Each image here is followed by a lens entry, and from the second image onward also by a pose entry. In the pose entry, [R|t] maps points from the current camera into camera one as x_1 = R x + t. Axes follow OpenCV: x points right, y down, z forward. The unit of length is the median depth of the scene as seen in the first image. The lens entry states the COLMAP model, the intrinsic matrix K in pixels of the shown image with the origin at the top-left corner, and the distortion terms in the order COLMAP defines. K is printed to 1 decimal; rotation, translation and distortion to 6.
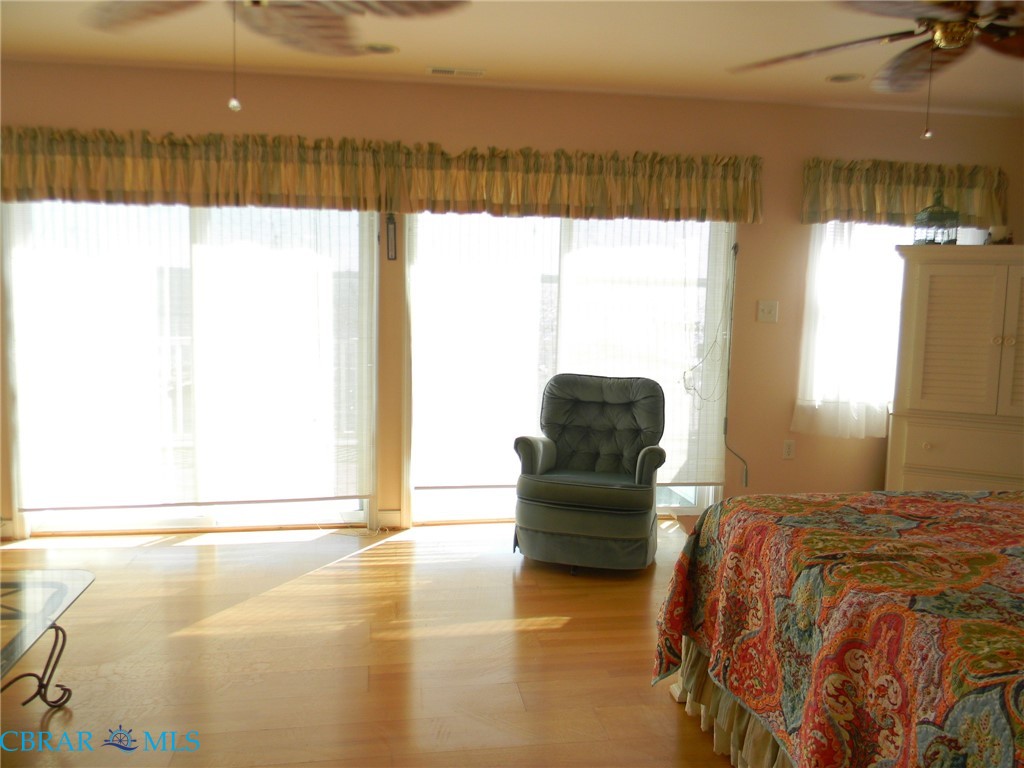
lens RADIAL K [[815.3, 0, 505.4], [0, 815.3, 372.4], [0, 0, 1]] dist [0.002185, -0.008296]
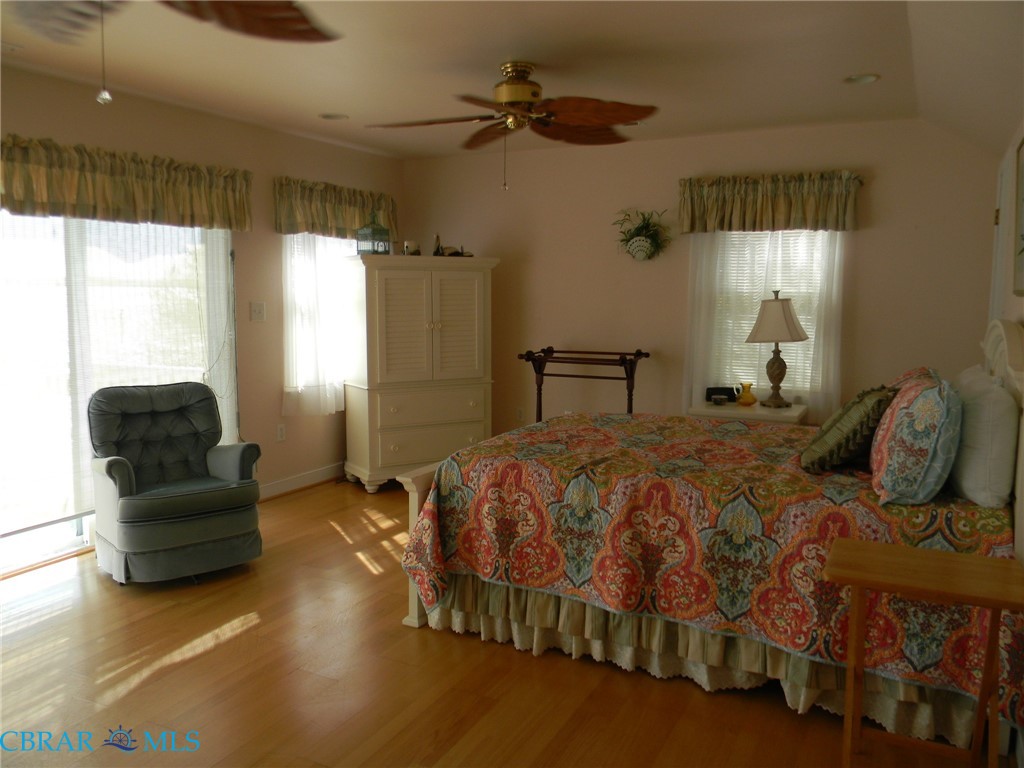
lens RADIAL K [[815.3, 0, 505.4], [0, 815.3, 372.4], [0, 0, 1]] dist [0.002185, -0.008296]
pose [[0.588303, -0.101956, 0.802187, -0.416269], [0.095325, 0.993847, 0.056406, -0.025518], [-0.803002, 0.043285, 0.594402, 0.083632]]
